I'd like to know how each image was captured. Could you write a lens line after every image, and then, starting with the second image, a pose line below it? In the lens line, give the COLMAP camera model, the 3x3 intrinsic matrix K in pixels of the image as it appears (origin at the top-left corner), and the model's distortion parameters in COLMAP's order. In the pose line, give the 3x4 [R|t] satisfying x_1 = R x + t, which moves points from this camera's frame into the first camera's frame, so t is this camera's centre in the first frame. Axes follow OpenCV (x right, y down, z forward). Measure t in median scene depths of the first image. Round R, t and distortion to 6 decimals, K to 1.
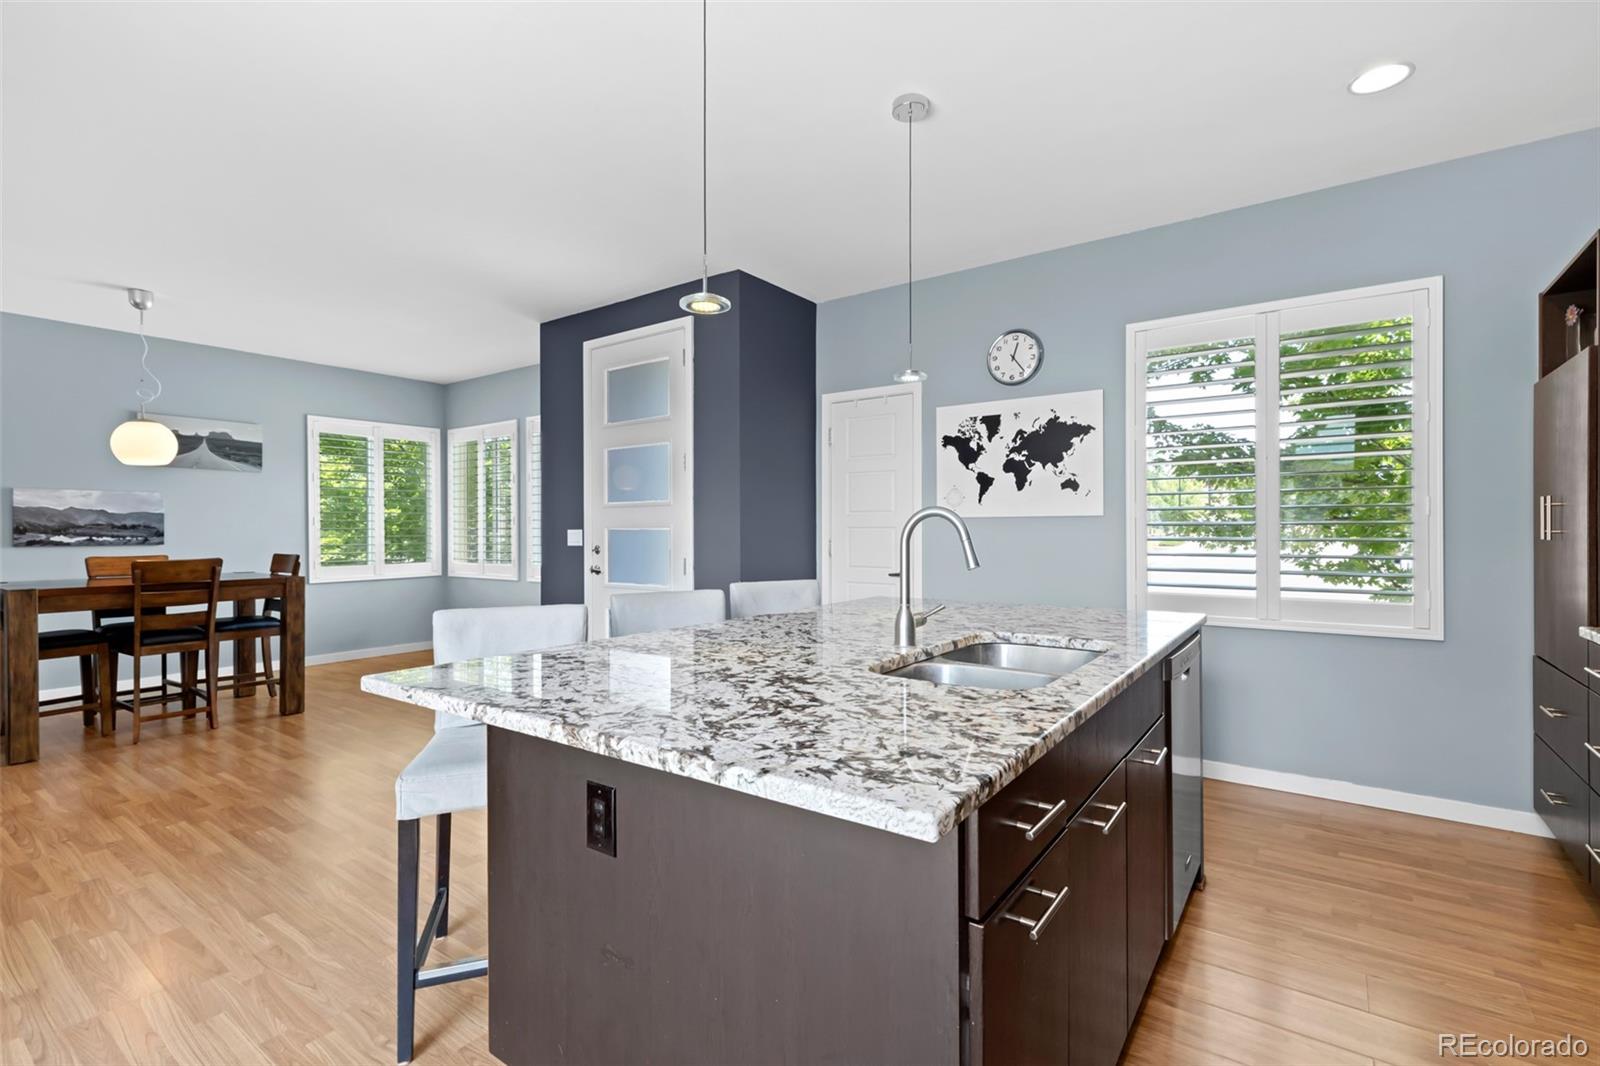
lens RADIAL K [[734.2, 0, 792.0], [0, 734.2, 522.9], [0, 0, 1]] dist [0.002451, 0.000452]
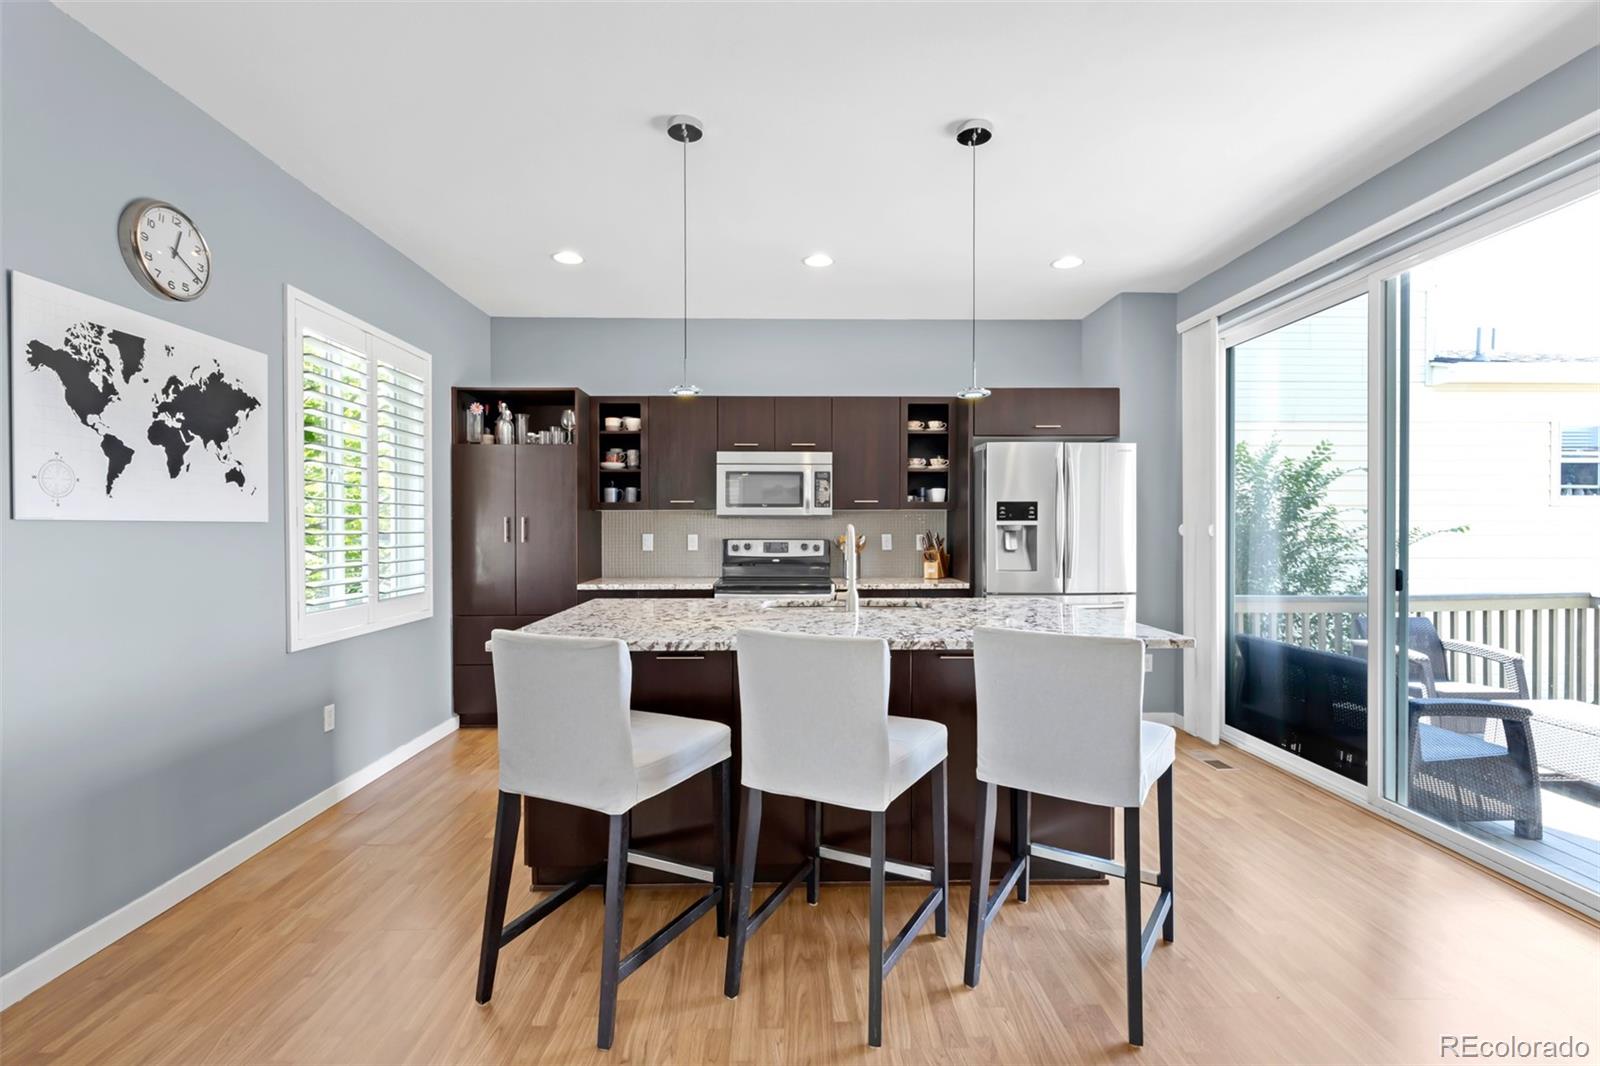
lens RADIAL K [[734.3, 0, 797.9], [0, 734.3, 534.0], [0, 0, 1]] dist [0.005734, 0.000664]
pose [[-0.606733, -0.003156, 0.794899, -0.479729], [-0.003862, 0.999992, 0.001022, -0.000216], [-0.794896, -0.002450, -0.606741, 0.957078]]
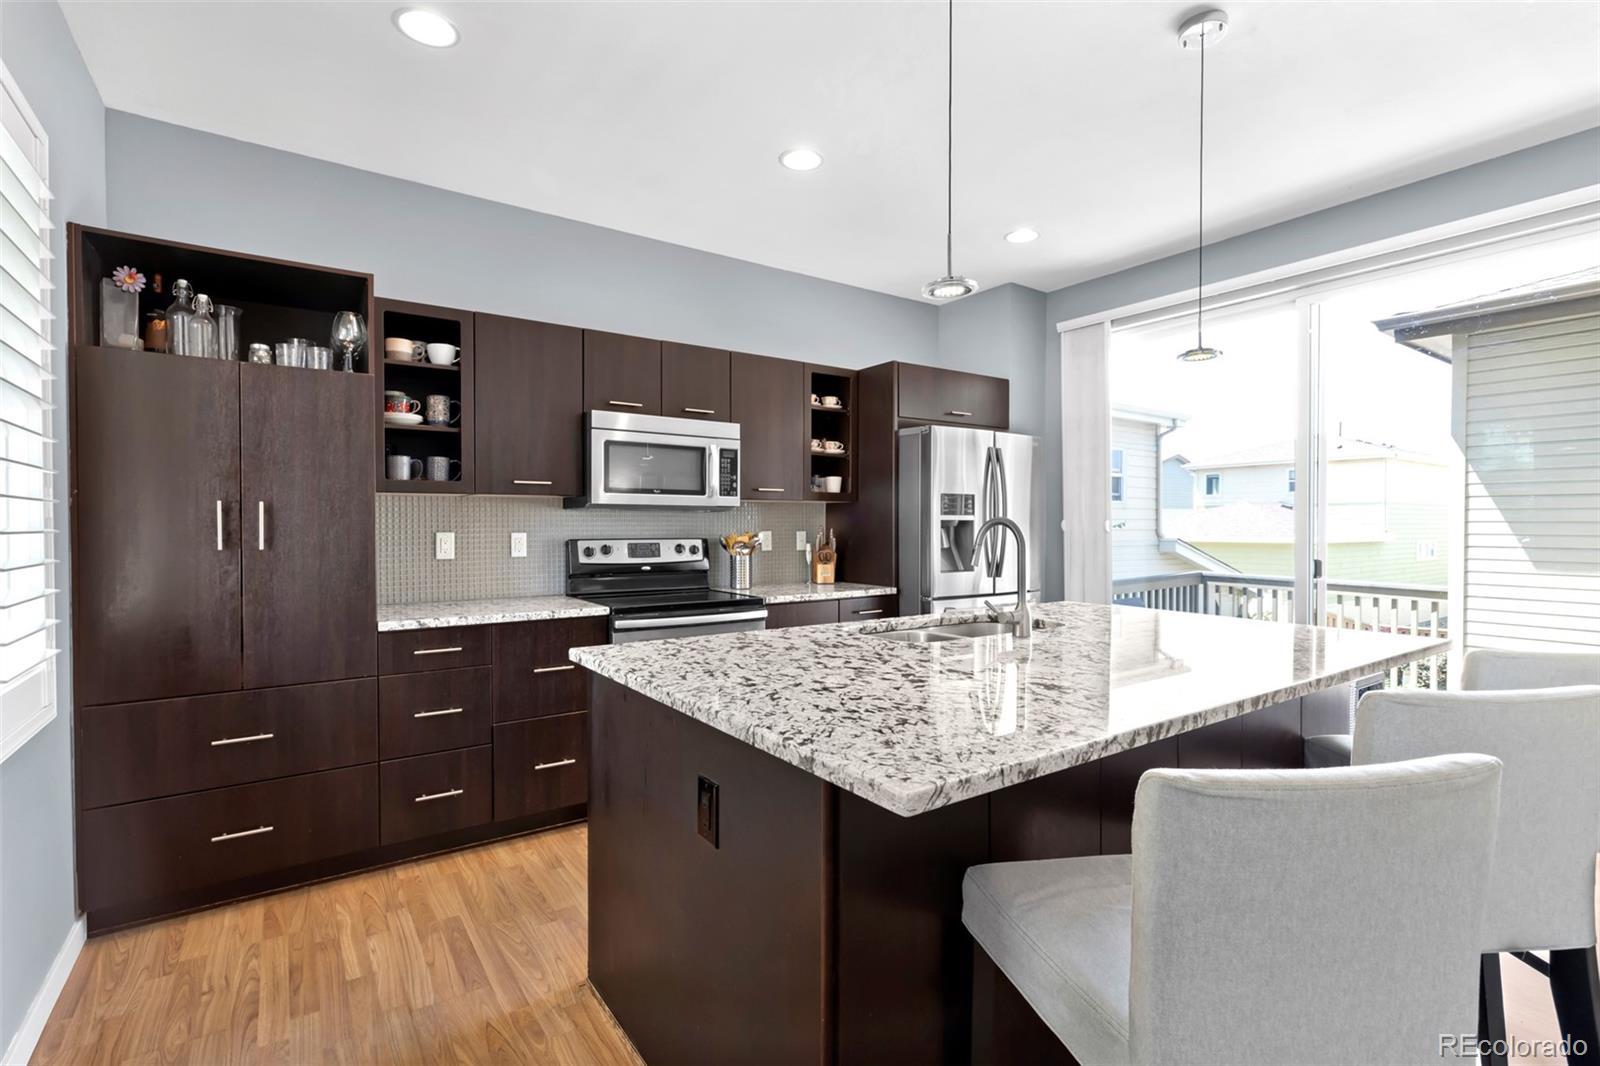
lens RADIAL K [[745.0, 0, 800.8], [0, 745.0, 529.2], [0, 0, 1]] dist [0.010775, 0.000036]
pose [[-0.946997, 0.001485, 0.321240, 0.054186], [0.000761, 0.999997, -0.002378, 0.000656], [-0.321243, -0.002007, -0.946995, 1.038026]]
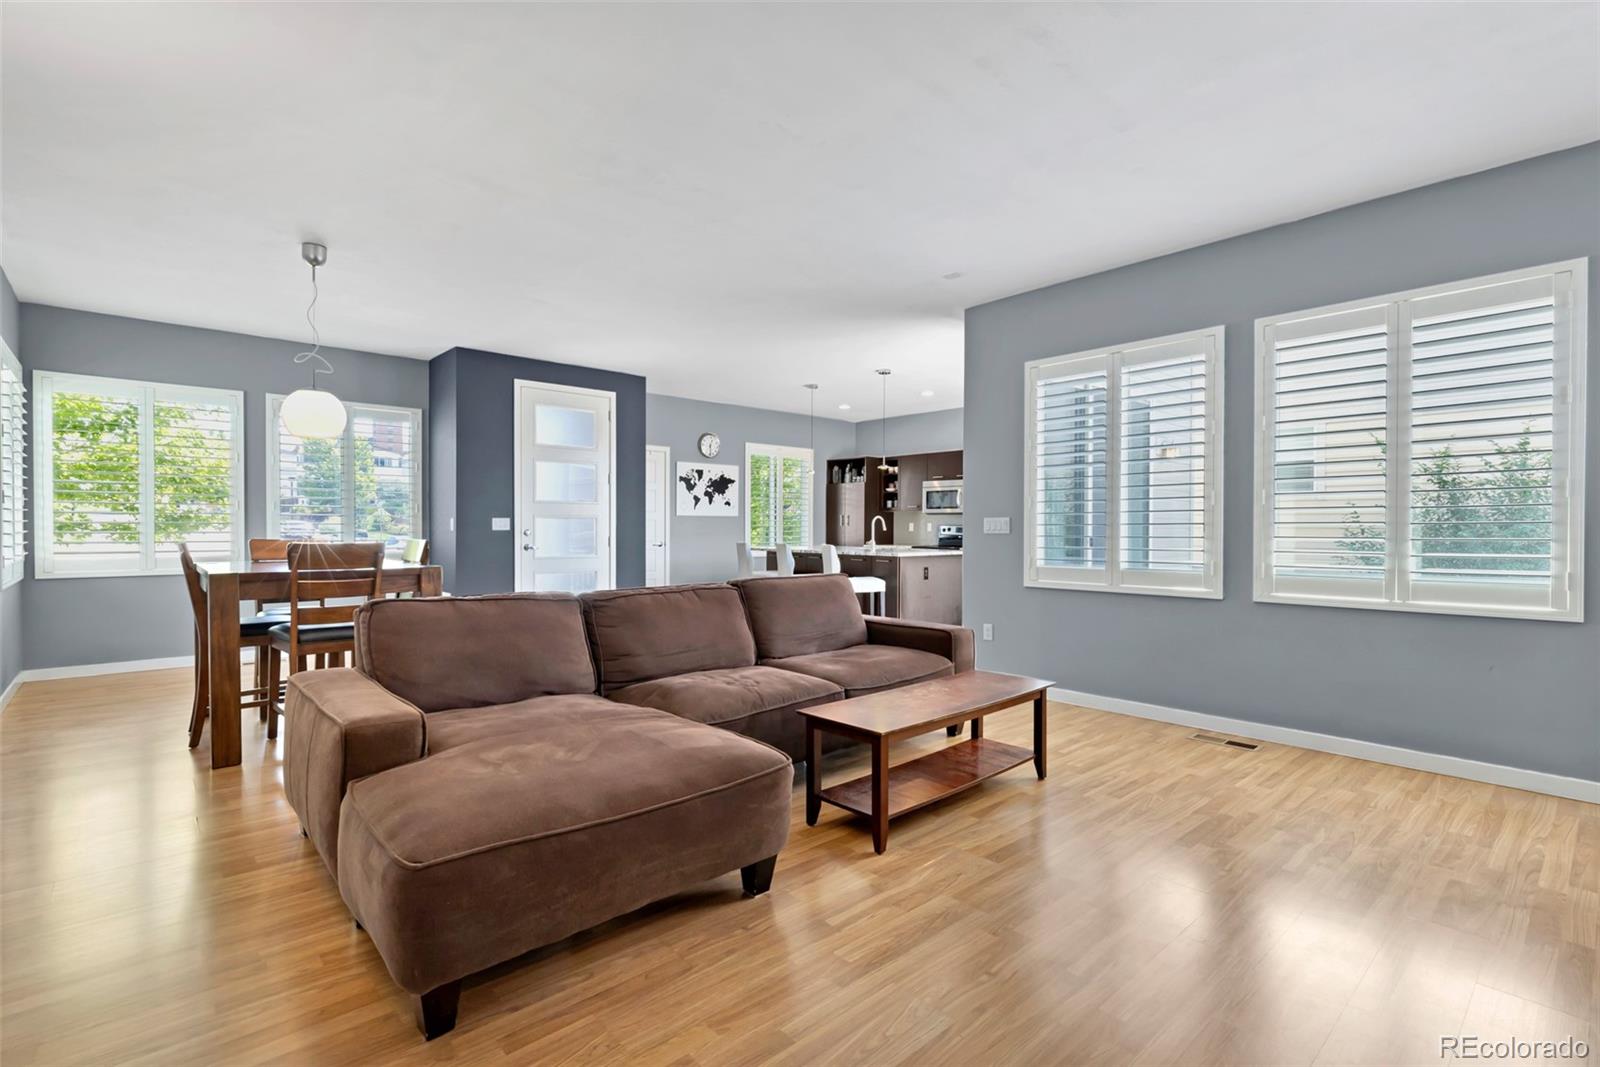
lens RADIAL K [[741.9, 0, 800.0], [0, 741.9, 533.5], [0, 0, 1]] dist [0.006044, 0.000314]
pose [[0.202006, -0.002314, 0.979381, -1.890317], [-0.012748, 0.999906, 0.004992, 0.030753], [-0.979301, -0.013494, 0.201958, 0.257633]]
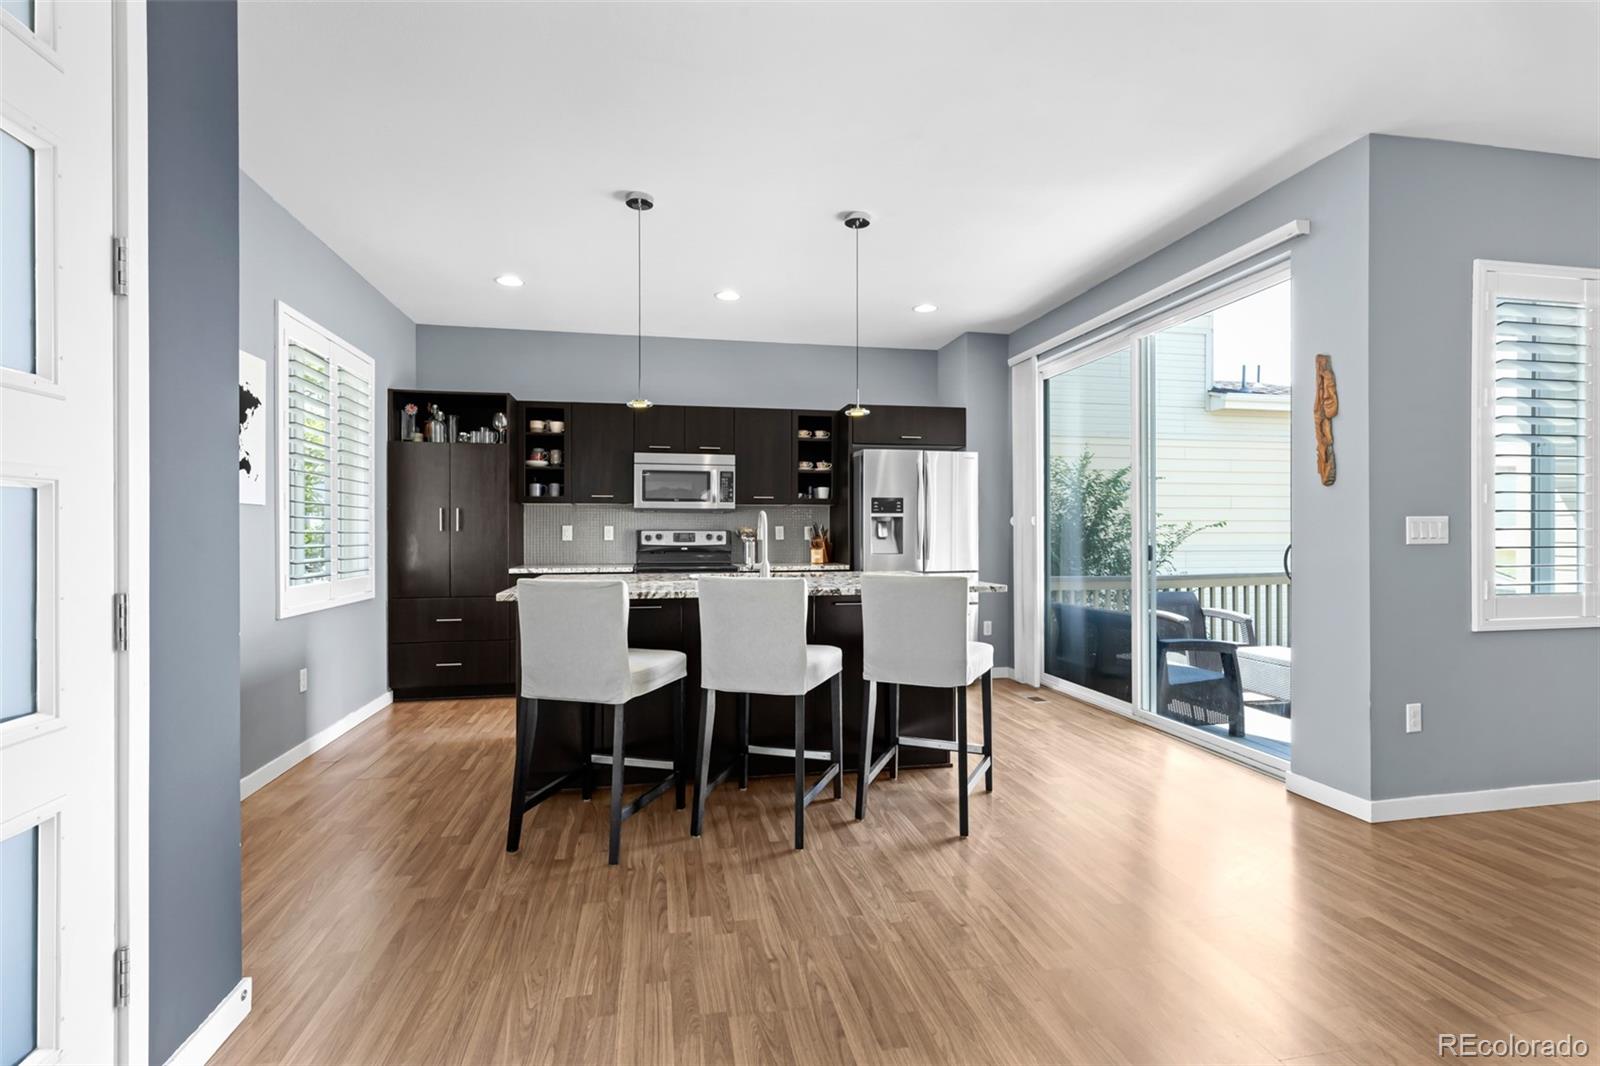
lens RADIAL K [[741.9, 0, 800.0], [0, 741.9, 533.0], [0, 0, 1]] dist [0.006044, 0.000314]
pose [[-0.736744, 0.004728, 0.676155, -0.607419], [-0.002430, 0.999951, -0.009640, 0.028847], [-0.676167, -0.008745, -0.736696, 1.140799]]
